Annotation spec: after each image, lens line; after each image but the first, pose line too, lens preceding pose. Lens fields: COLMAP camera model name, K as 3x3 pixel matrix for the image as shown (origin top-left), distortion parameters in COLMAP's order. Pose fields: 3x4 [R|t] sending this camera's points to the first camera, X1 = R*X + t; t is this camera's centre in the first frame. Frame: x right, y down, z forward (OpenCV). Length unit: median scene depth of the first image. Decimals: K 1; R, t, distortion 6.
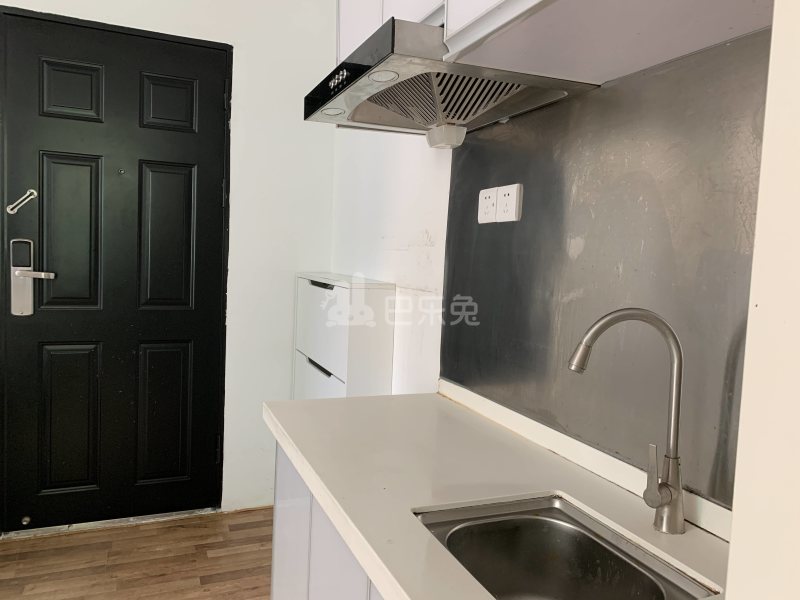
lens RADIAL K [[602.7, 0, 400.0], [0, 602.7, 300.0], [0, 0, 1]] dist [0.003529, 0.001345]
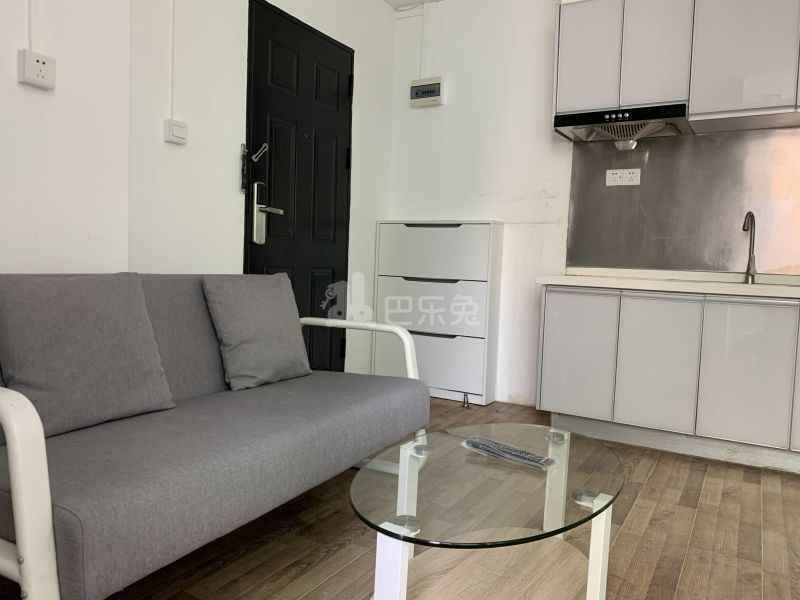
lens RADIAL K [[602.7, 0, 400.0], [0, 602.7, 300.0], [0, 0, 1]] dist [0.003529, 0.001345]
pose [[0.807436, -0.052932, 0.587576, -1.129666], [0.042207, 0.998598, 0.031959, 0.114223], [-0.588443, -0.001005, 0.808538, -0.182612]]
